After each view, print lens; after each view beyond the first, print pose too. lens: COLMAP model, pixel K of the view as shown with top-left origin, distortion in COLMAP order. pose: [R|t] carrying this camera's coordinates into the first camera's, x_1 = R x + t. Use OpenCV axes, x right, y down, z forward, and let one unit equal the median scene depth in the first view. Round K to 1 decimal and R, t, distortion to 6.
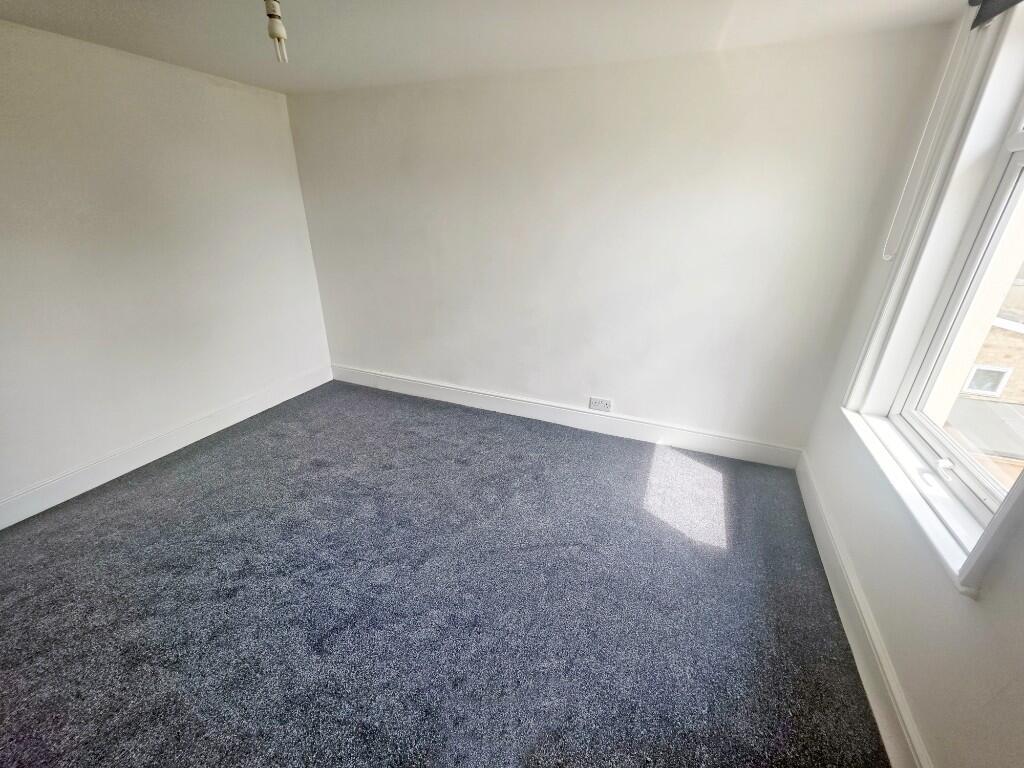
lens RADIAL K [[409.5, 0, 514.5], [0, 409.5, 387.5], [0, 0, 1]] dist [0.001949, 0.000158]
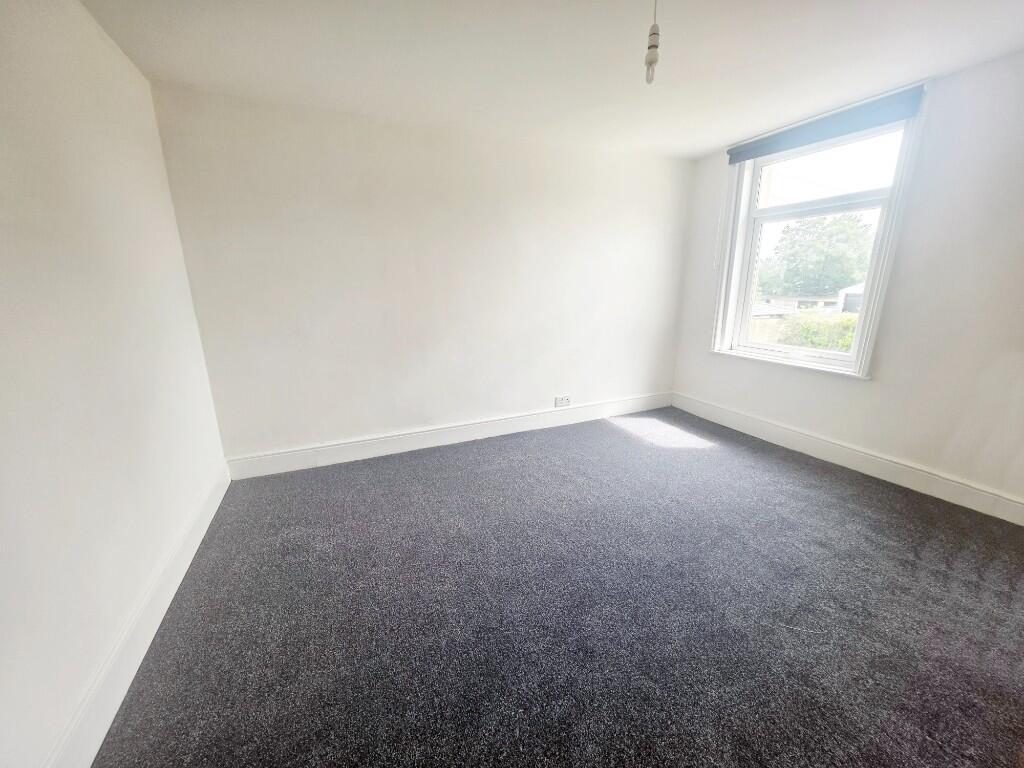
lens RADIAL K [[409.5, 0, 514.5], [0, 409.5, 387.5], [0, 0, 1]] dist [0.001949, 0.000158]
pose [[0.695244, -0.236907, 0.678609, -0.699172], [0.262691, 0.962558, 0.066904, -0.116555], [-0.669051, 0.131750, 0.731446, 0.194895]]
